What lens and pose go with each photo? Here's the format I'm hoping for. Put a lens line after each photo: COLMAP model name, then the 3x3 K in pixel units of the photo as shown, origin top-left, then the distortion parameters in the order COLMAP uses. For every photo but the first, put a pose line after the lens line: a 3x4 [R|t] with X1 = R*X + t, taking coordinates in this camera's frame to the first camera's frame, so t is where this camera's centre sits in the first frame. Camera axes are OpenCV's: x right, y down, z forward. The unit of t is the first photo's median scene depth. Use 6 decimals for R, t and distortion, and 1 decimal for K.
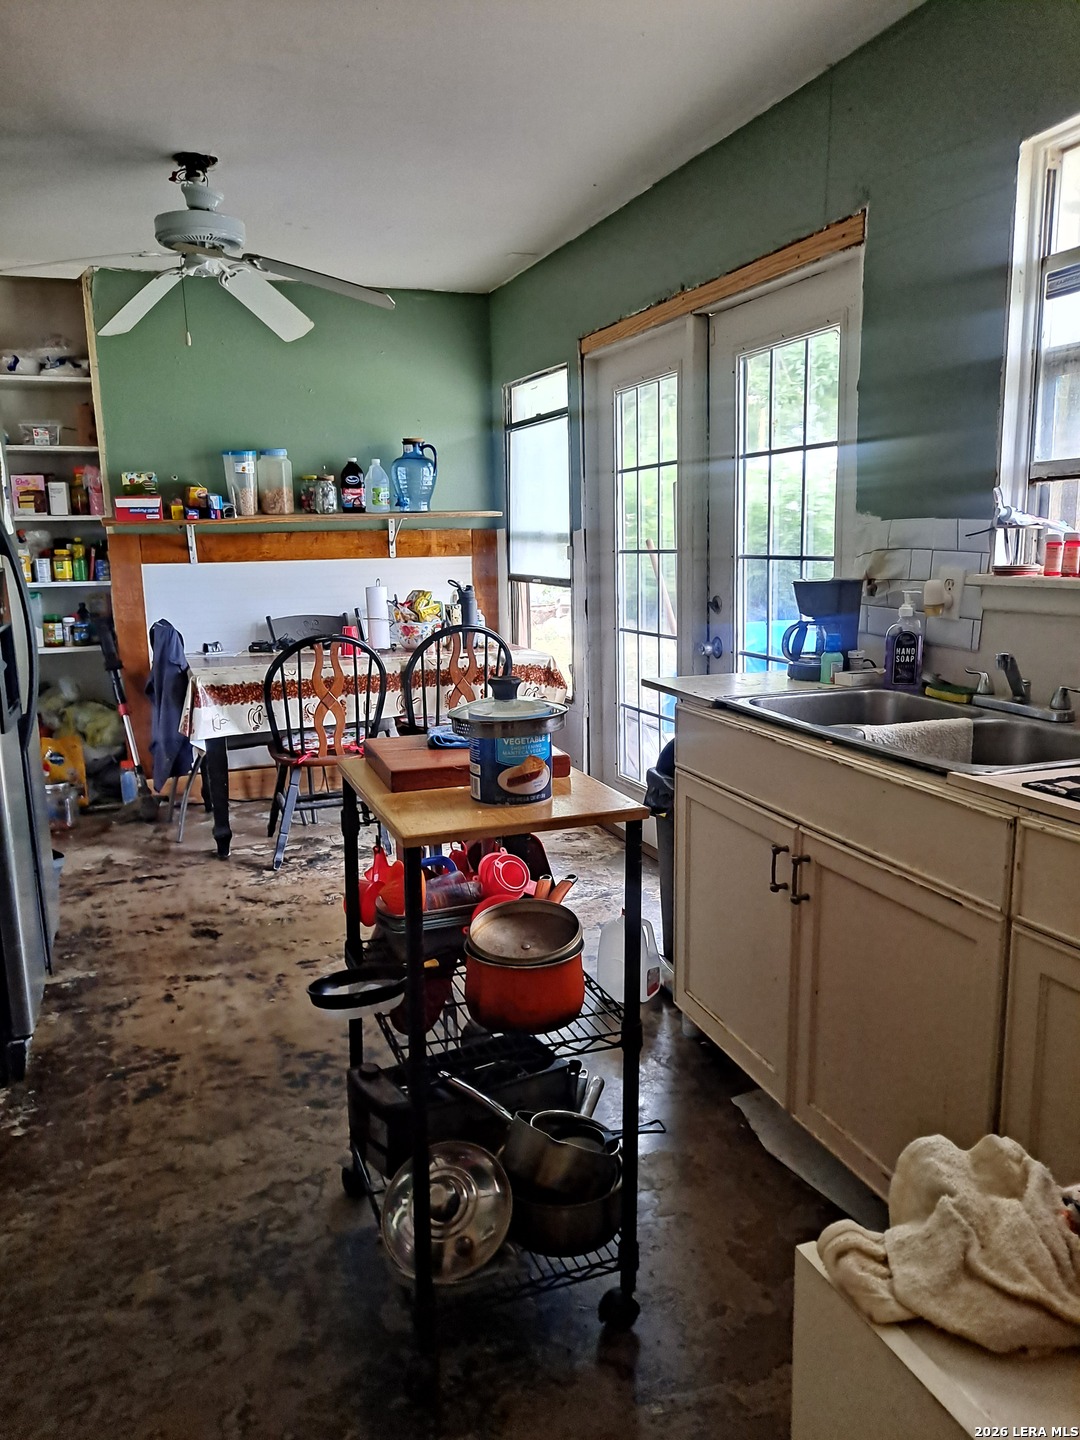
lens RADIAL K [[1045.8, 0, 541.8], [0, 1045.8, 723.3], [0, 0, 1]] dist [0.014510, 0.000220]
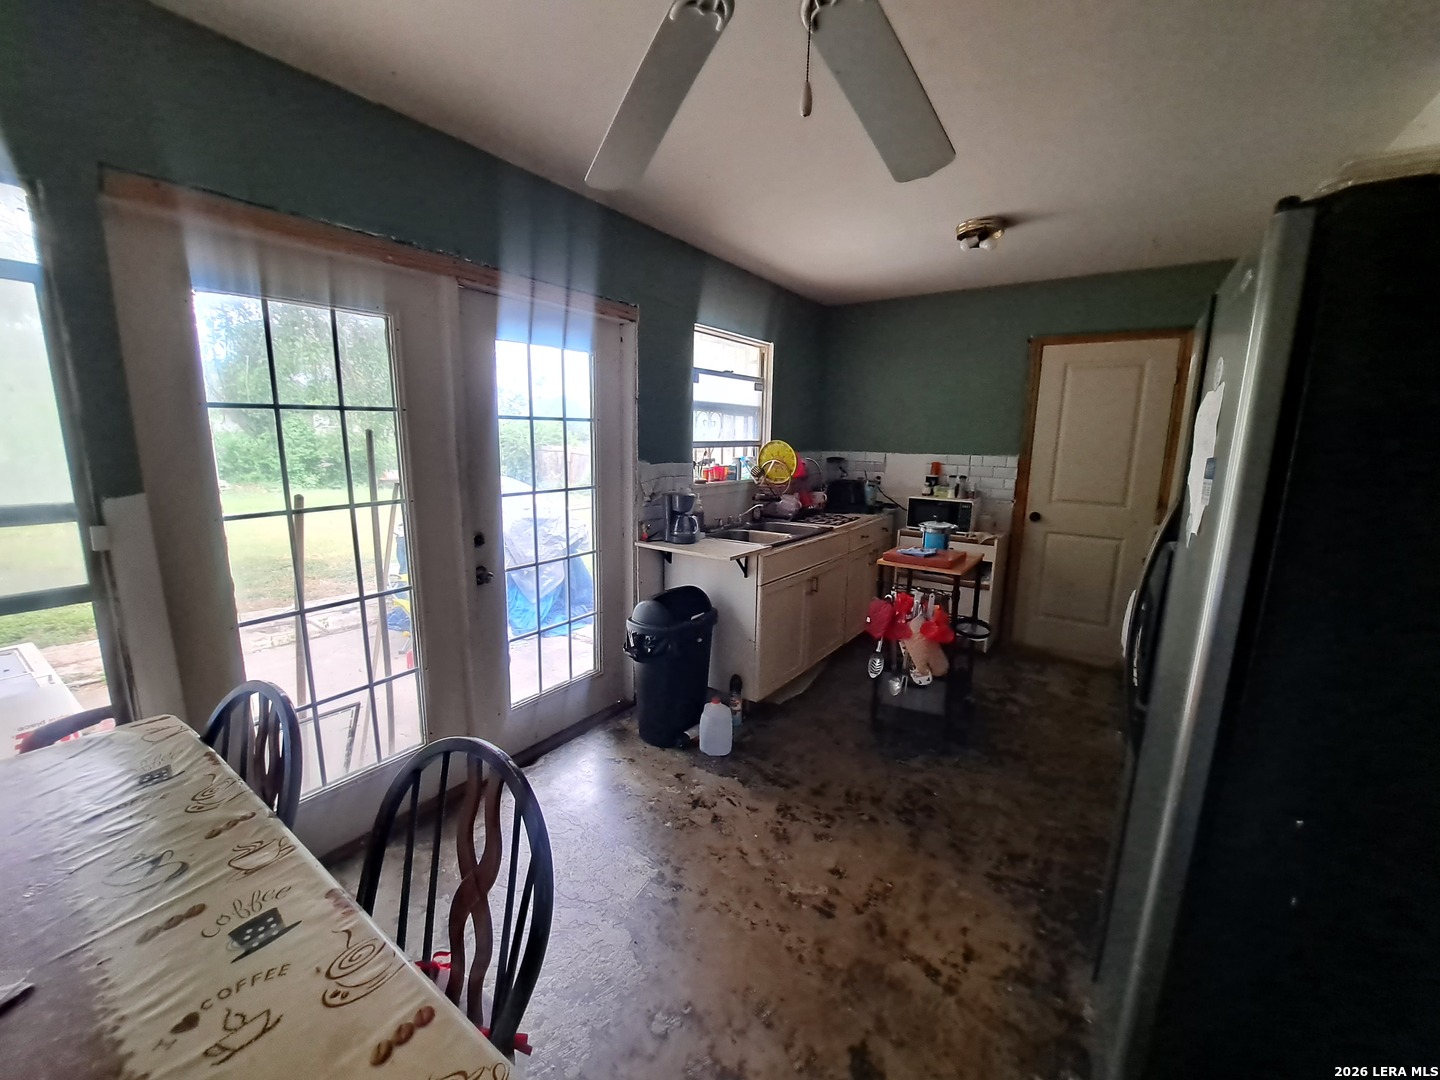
lens RADIAL K [[572.6, 0, 721.8], [0, 572.6, 534.1], [0, 0, 1]] dist [-0.000419, -0.000035]
pose [[-0.562141, -0.143064, 0.814573, -0.672157], [0.141779, 0.953674, 0.265337, -0.338128], [-0.814798, 0.264647, -0.515816, 1.498671]]
